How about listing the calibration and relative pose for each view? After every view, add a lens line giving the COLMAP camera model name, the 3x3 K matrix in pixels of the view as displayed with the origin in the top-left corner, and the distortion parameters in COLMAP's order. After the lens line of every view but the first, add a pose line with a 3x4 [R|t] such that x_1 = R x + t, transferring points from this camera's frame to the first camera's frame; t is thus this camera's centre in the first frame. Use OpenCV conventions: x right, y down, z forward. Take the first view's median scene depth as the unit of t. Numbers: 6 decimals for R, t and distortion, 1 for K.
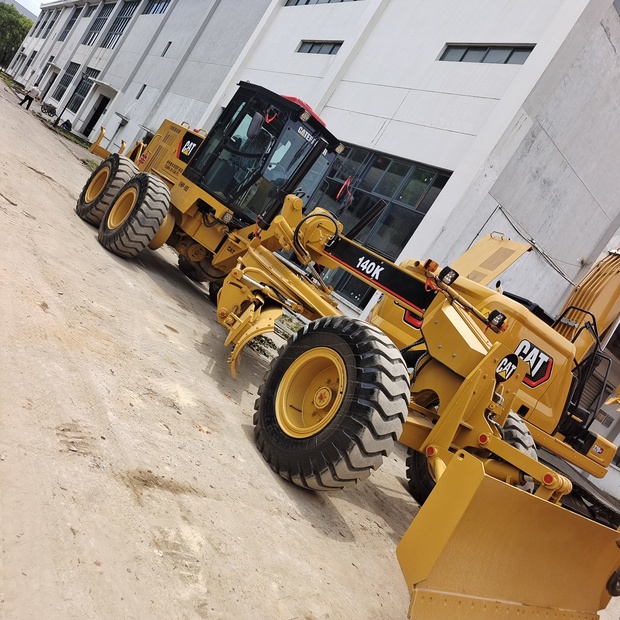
lens RADIAL K [[558.5, 0, 310.0], [0, 558.5, 310.0], [0, 0, 1]] dist [0.026330, 0.002030]
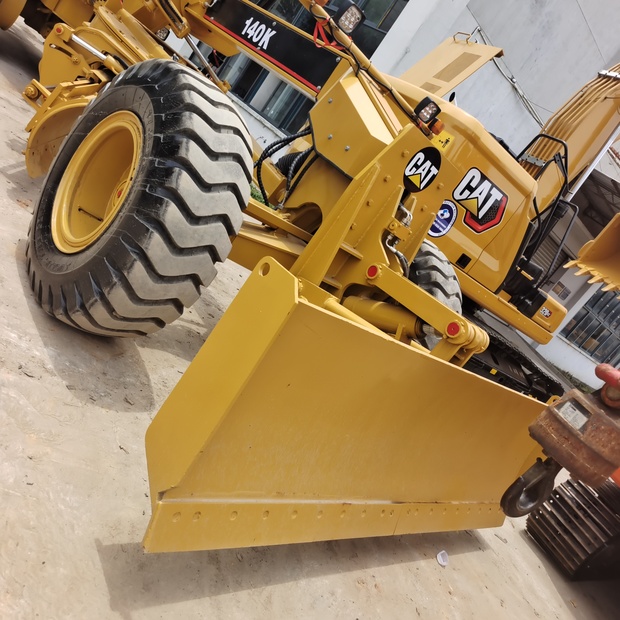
lens RADIAL K [[558.5, 0, 310.0], [0, 558.5, 310.0], [0, 0, 1]] dist [0.026330, 0.002030]
pose [[0.997823, 0.040112, 0.052339, 0.168098], [-0.051096, 0.972045, 0.229168, 0.104636], [-0.041683, -0.231344, 0.971979, 0.288569]]
